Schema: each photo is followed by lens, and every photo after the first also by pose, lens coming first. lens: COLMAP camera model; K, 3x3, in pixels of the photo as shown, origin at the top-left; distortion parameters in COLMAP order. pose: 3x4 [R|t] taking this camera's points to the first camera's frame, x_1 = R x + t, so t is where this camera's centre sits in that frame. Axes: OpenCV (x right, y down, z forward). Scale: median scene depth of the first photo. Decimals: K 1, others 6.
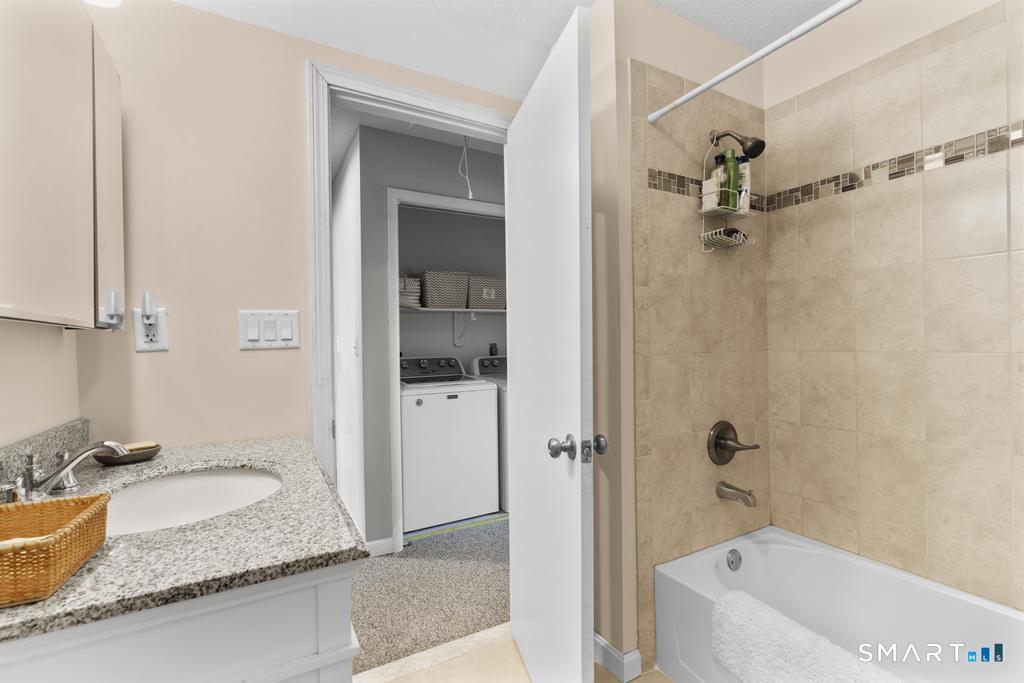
lens RADIAL K [[462.0, 0, 510.8], [0, 462.0, 343.1], [0, 0, 1]] dist [-0.007434, 0.004471]
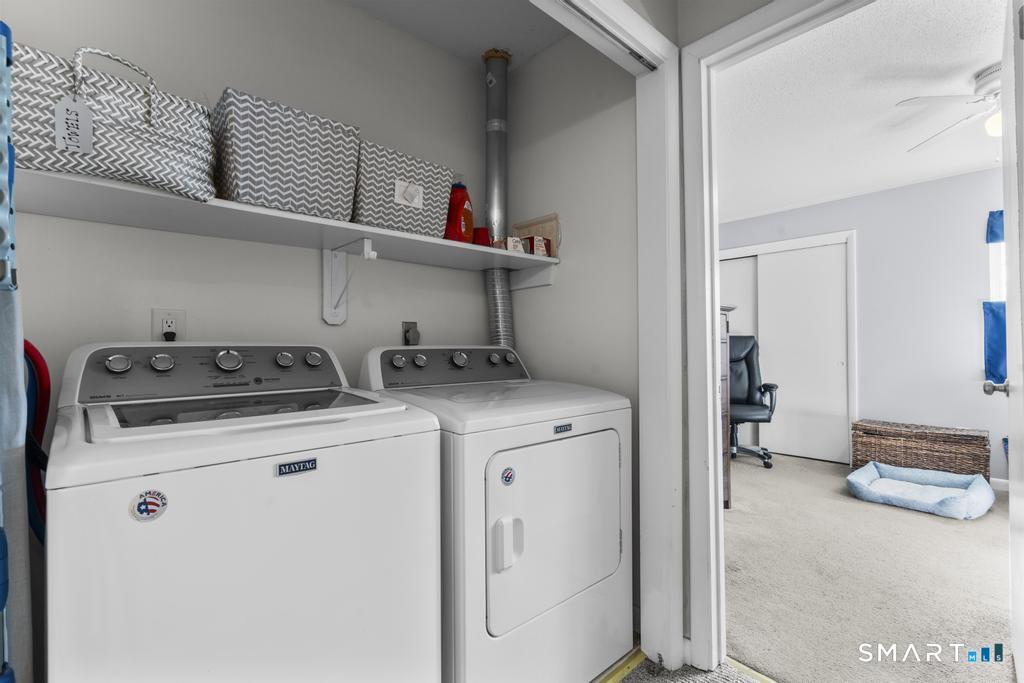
lens RADIAL K [[462.0, 0, 510.3], [0, 462.0, 342.5], [0, 0, 1]] dist [-0.007434, 0.004471]
pose [[0.973720, 0.010136, 0.227522, -0.052699], [-0.006256, 0.999823, -0.017769, 0.035160], [-0.227662, 0.015879, 0.973611, 0.583370]]
